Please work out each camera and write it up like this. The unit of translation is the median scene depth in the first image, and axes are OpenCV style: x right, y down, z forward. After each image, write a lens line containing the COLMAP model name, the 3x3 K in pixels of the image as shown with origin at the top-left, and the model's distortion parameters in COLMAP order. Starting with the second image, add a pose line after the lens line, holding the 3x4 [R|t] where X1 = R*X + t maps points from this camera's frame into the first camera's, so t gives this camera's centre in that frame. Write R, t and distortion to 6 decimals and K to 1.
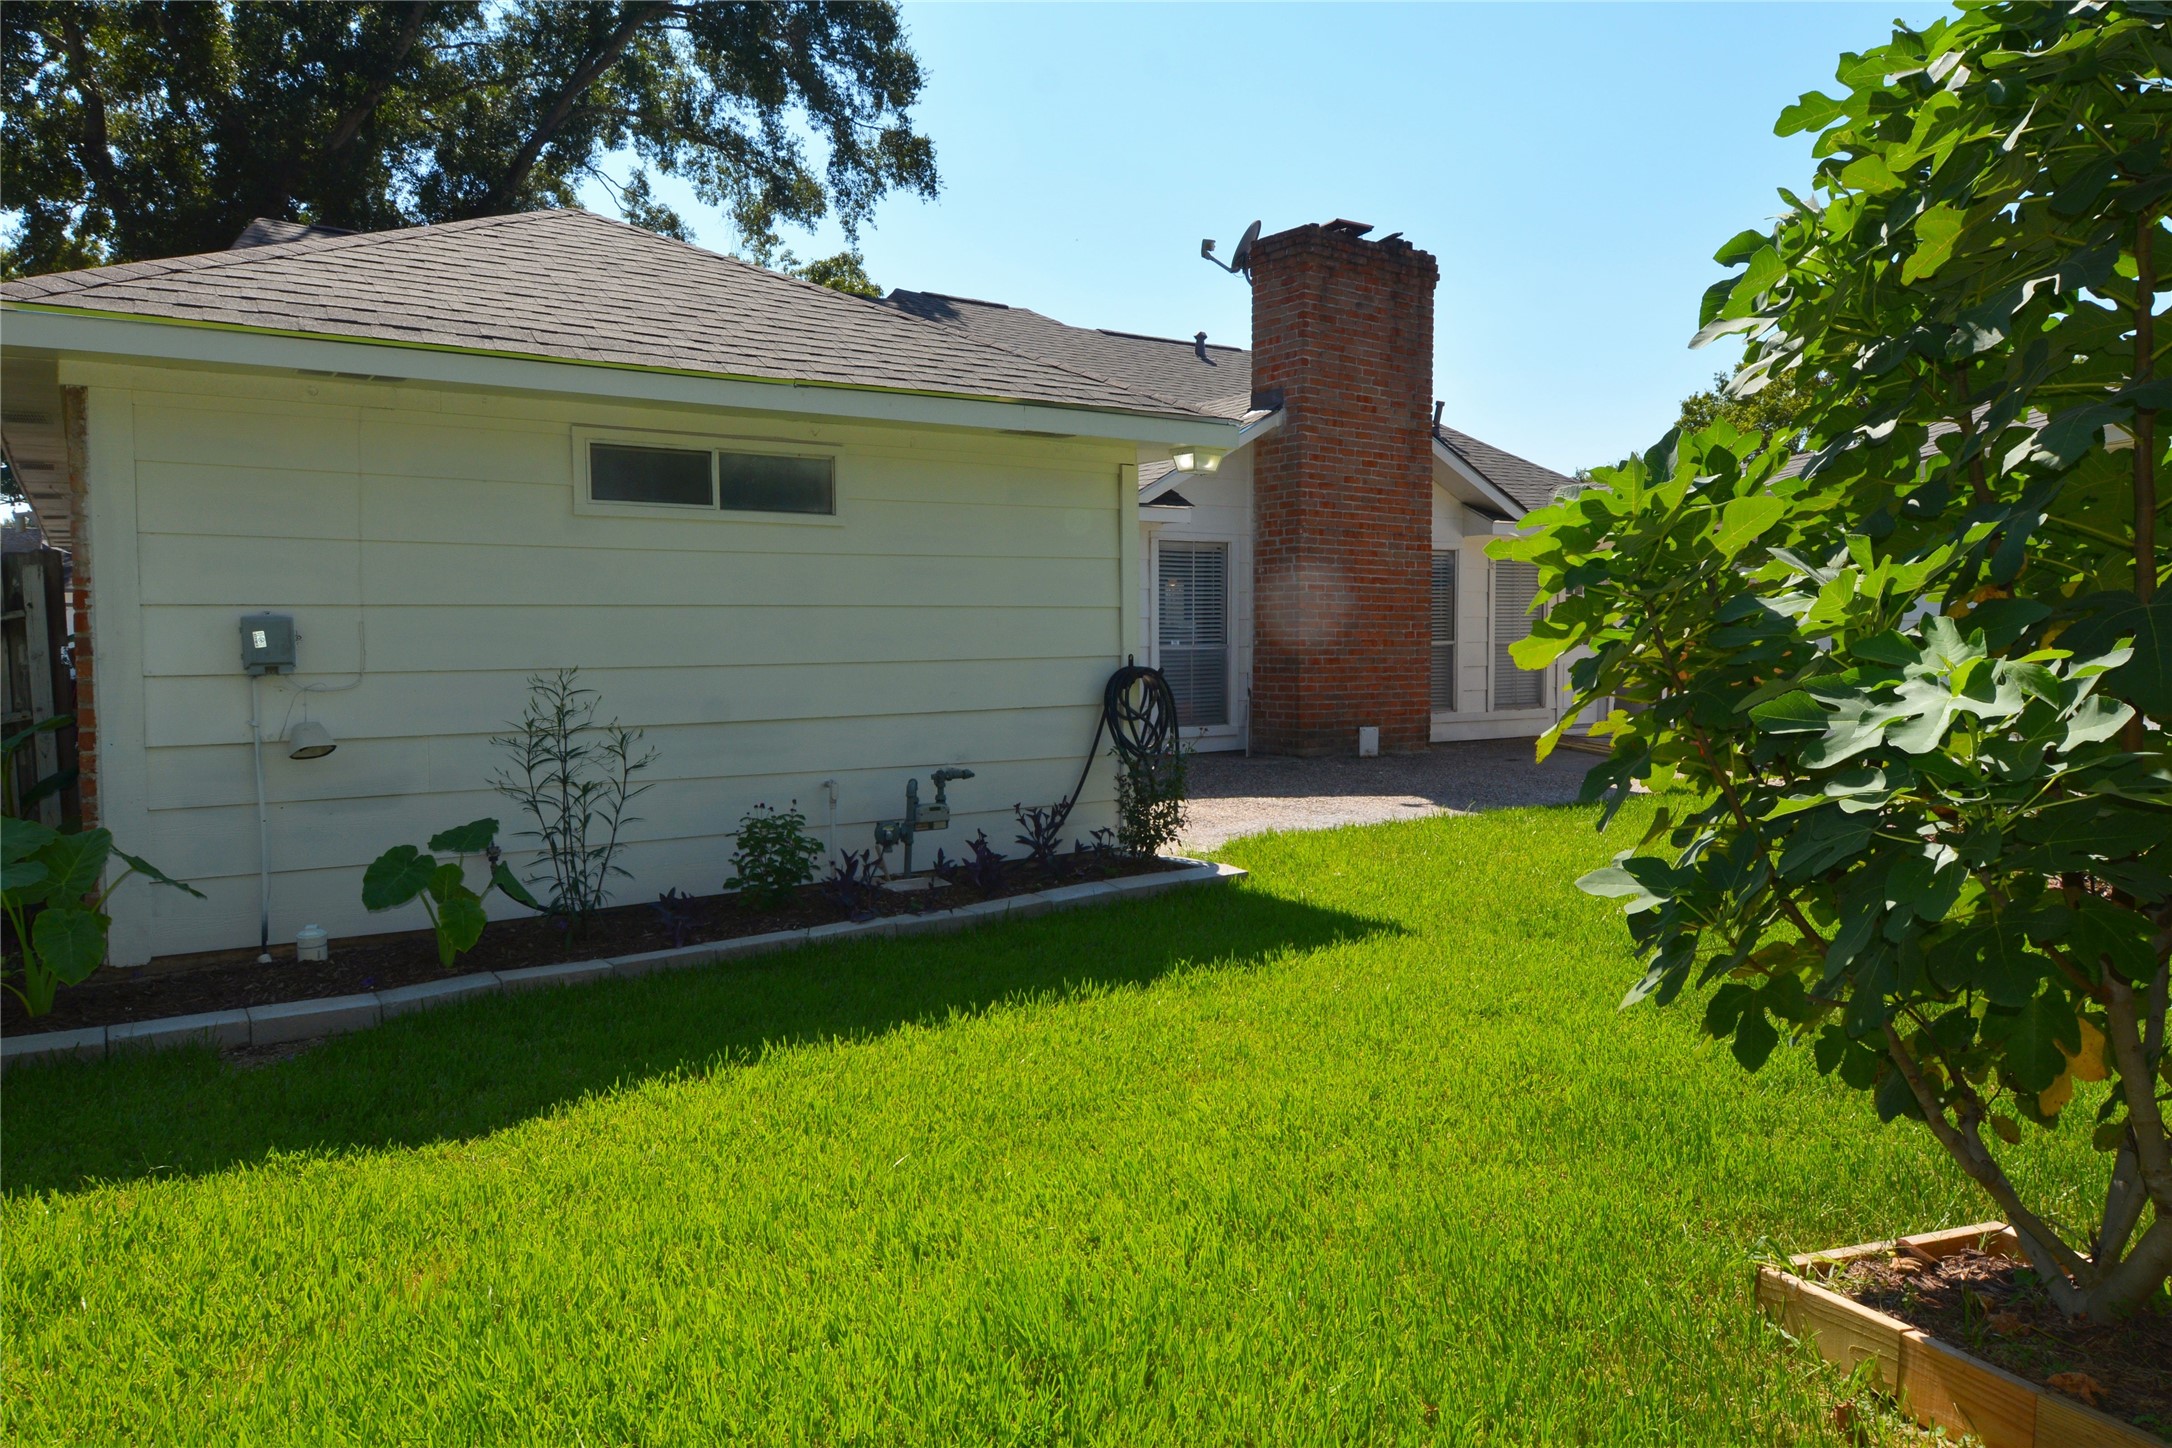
lens RADIAL K [[1449.1, 0, 1084.3], [0, 1449.1, 726.6], [0, 0, 1]] dist [0.032736, -0.027060]
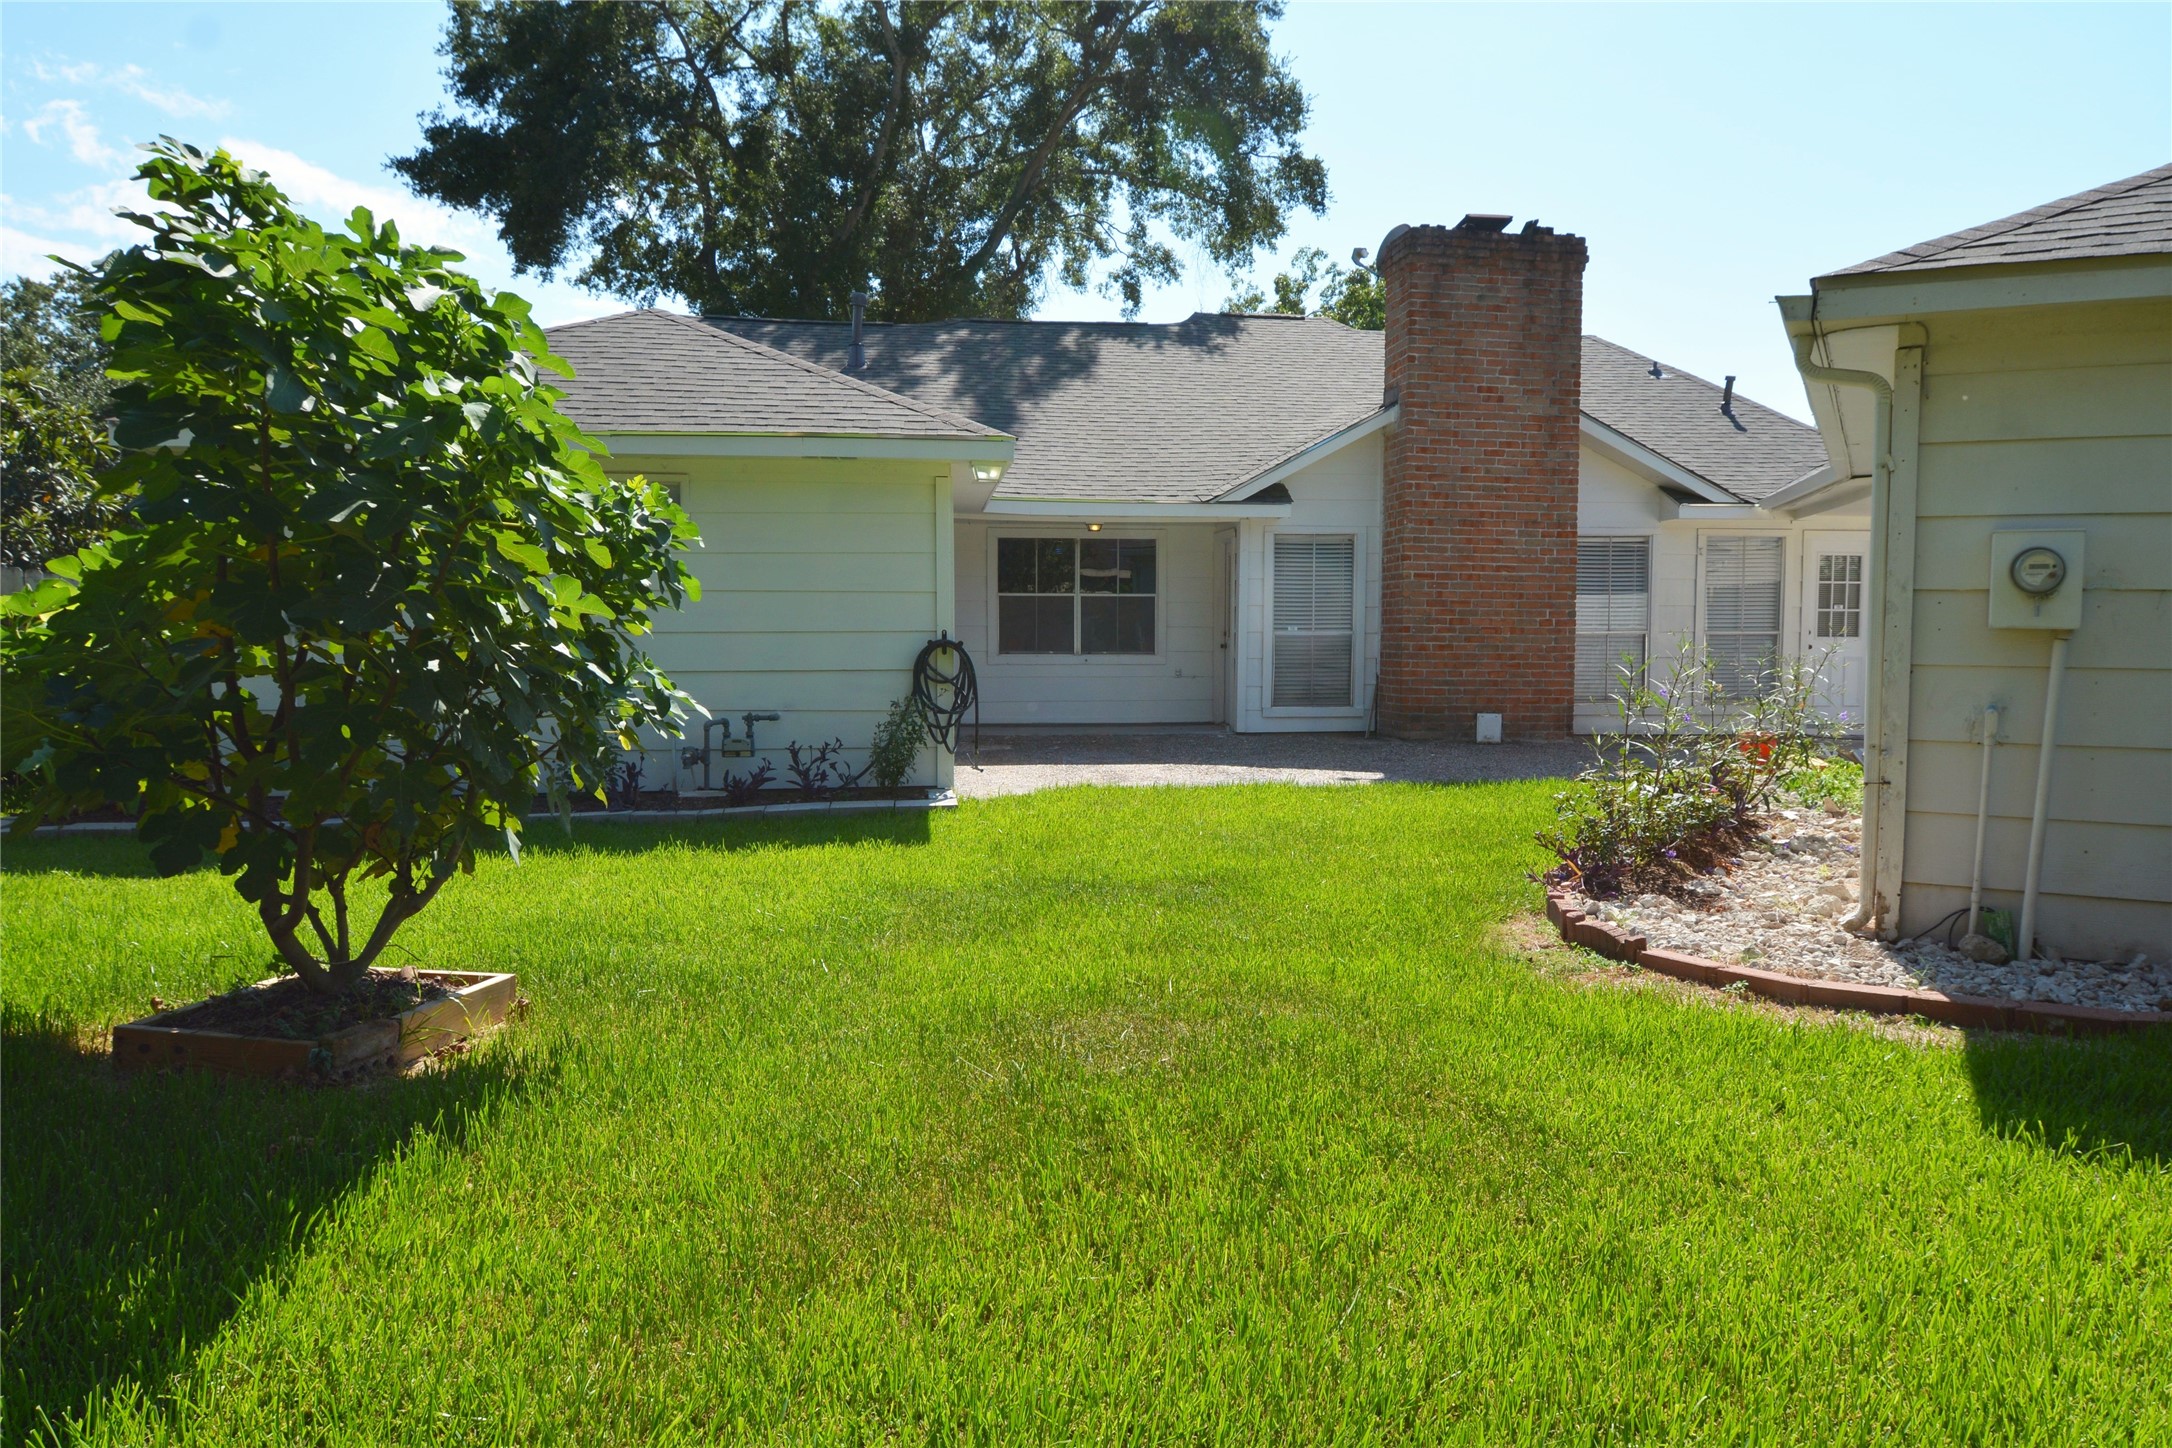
lens RADIAL K [[1449.1, 0, 1099.4], [0, 1449.1, 721.1], [0, 0, 1]] dist [0.032736, -0.027060]
pose [[0.885924, 0.035716, -0.462453, 0.427071], [-0.036797, 0.999300, 0.006686, 0.008652], [0.462369, 0.011094, 0.886618, -0.021102]]
